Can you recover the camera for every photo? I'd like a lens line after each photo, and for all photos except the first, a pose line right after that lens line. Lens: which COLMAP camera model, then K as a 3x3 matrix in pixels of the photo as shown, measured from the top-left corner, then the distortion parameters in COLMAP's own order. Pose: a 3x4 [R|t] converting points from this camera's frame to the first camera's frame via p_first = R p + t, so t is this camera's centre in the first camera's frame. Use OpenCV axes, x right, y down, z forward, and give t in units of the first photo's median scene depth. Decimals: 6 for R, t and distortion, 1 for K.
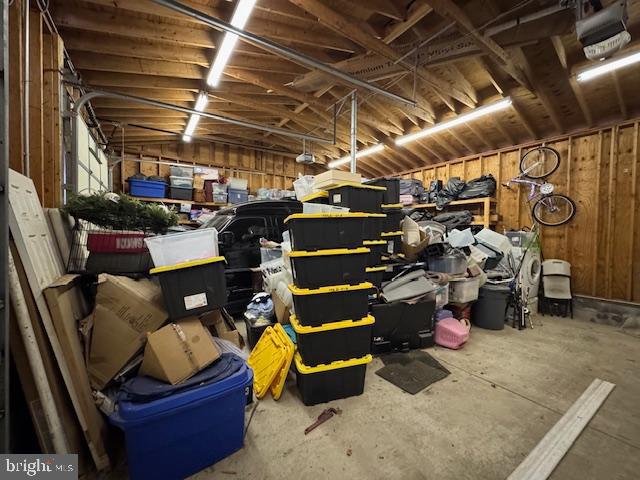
lens RADIAL K [[256.2, 0, 321.2], [0, 256.2, 244.1], [0, 0, 1]] dist [0.004962, 0.000017]
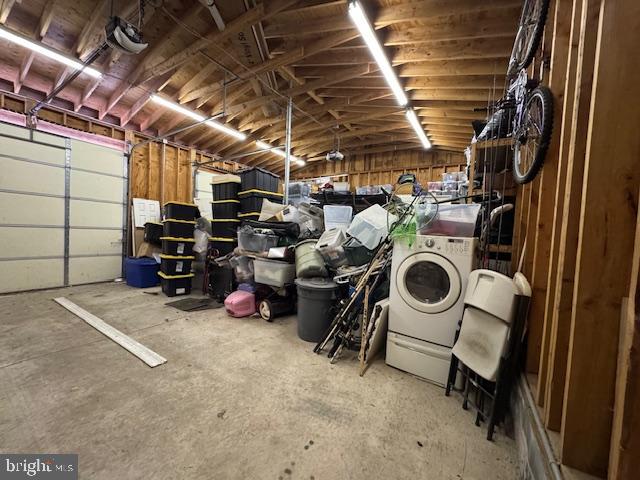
lens RADIAL K [[256.2, 0, 316.6], [0, 256.2, 240.5], [0, 0, 1]] dist [0.004962, 0.000017]
pose [[0.396350, 0.039972, -0.917229, 1.783183], [-0.076577, 0.997010, 0.010358, 0.051991], [0.914900, 0.066133, 0.398226, 0.940752]]
